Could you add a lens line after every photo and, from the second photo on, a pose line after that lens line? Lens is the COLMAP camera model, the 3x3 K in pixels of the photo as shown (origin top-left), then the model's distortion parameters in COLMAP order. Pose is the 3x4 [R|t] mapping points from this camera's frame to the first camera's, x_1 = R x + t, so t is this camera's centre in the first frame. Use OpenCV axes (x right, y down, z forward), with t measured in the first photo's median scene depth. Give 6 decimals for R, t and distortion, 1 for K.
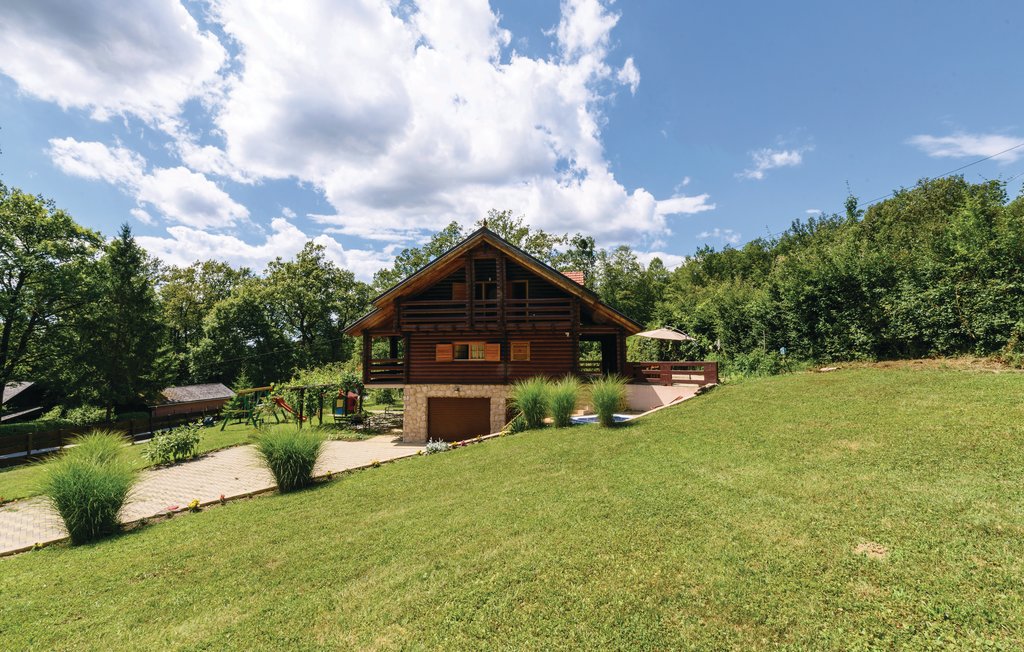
lens RADIAL K [[447.7, 0, 512.0], [0, 447.7, 326.0], [0, 0, 1]] dist [-0.002617, -0.000641]
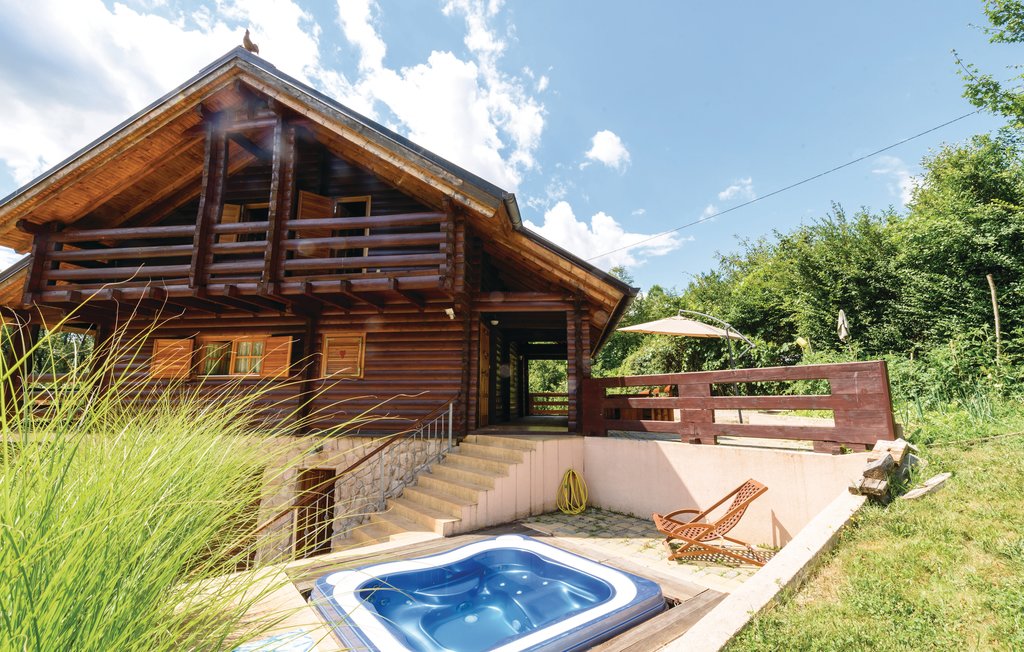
lens RADIAL K [[442.8, 0, 516.9], [0, 442.8, 321.1], [0, 0, 1]] dist [0.001153, -0.000364]
pose [[0.999972, 0.005031, 0.005551, 0.179910], [-0.004406, 0.994215, -0.107314, 0.068516], [-0.006058, 0.107287, 0.994210, 0.576579]]
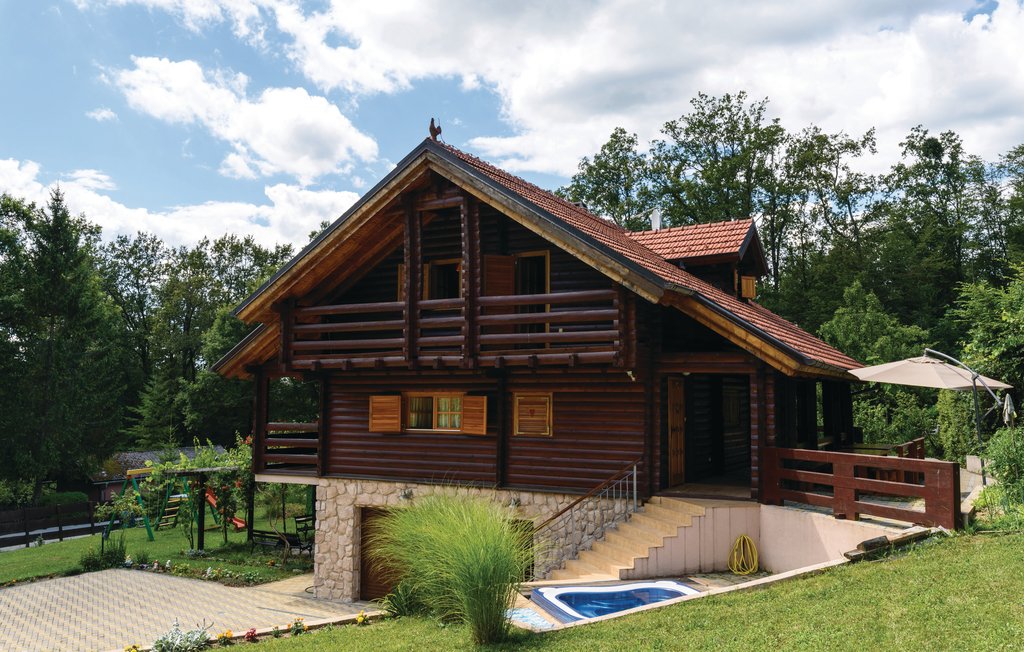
lens RADIAL K [[868.3, 0, 512.0], [0, 868.3, 326.0], [0, 0, 1]] dist [-0.004500, -0.005514]
pose [[0.932131, -0.021254, -0.361496, 0.306940], [0.018125, 0.999763, -0.012046, -0.019469], [0.361667, 0.004677, 0.932296, 0.200531]]
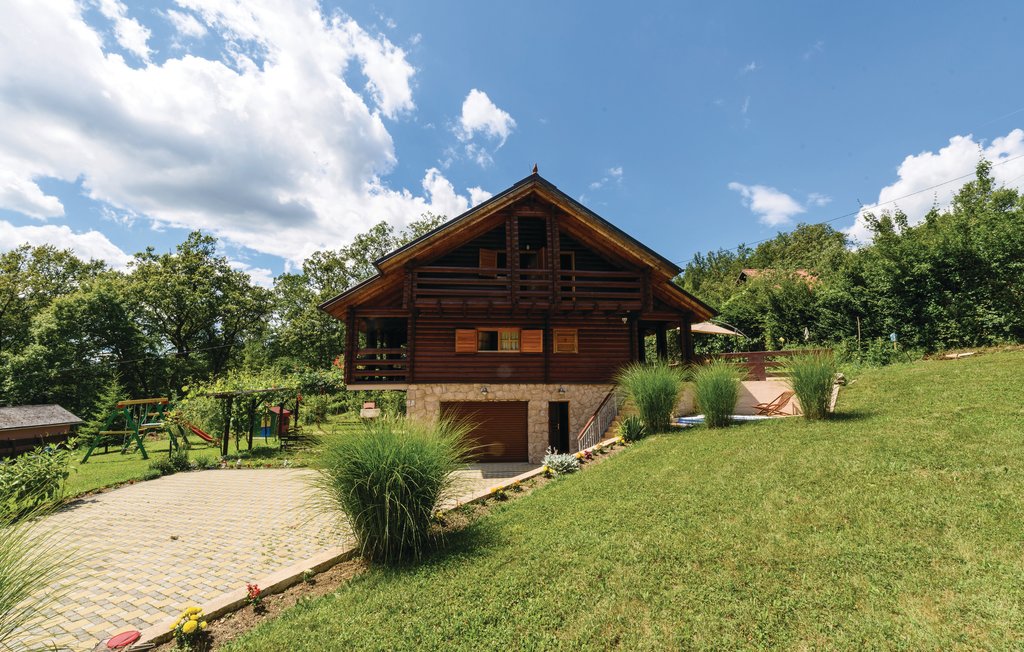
lens RADIAL K [[447.7, 0, 512.0], [0, 447.7, 326.0], [0, 0, 1]] dist [-0.002617, -0.000641]
pose [[0.971423, 0.032503, 0.235119, -0.255110], [-0.018095, 0.997838, -0.063182, 0.081333], [-0.236664, 0.057122, 0.969911, 0.264119]]
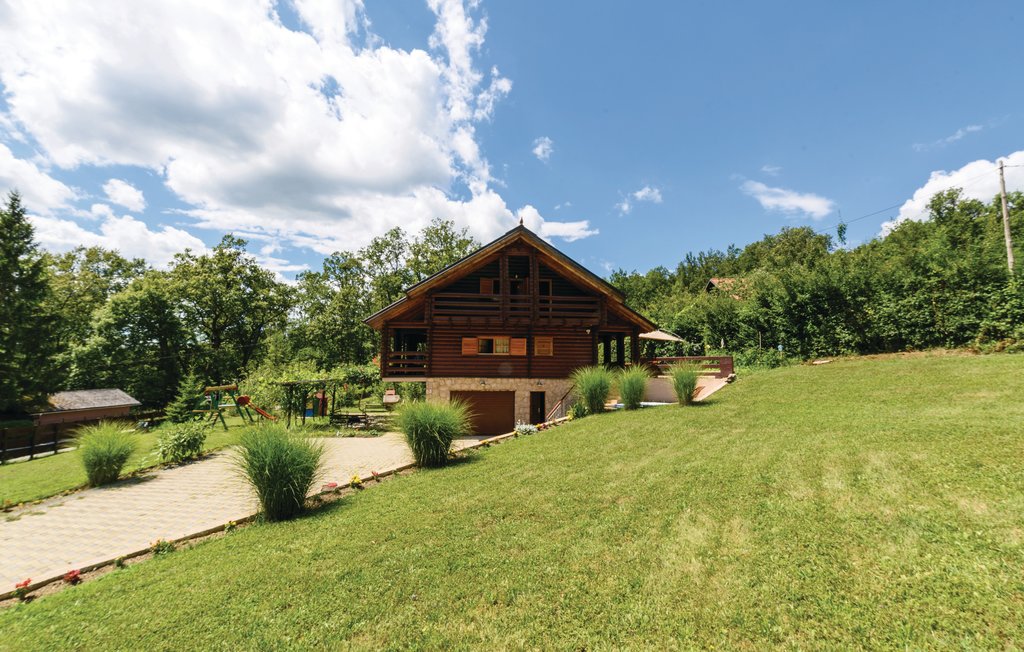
lens RADIAL K [[437.9, 0, 513.6], [0, 437.9, 325.1], [0, 0, 1]] dist [0.002598, -0.000408]
pose [[0.972713, 0.037384, 0.228981, -0.285550], [-0.028623, 0.998730, -0.041466, 0.050763], [-0.230240, 0.033781, 0.972547, 0.018371]]
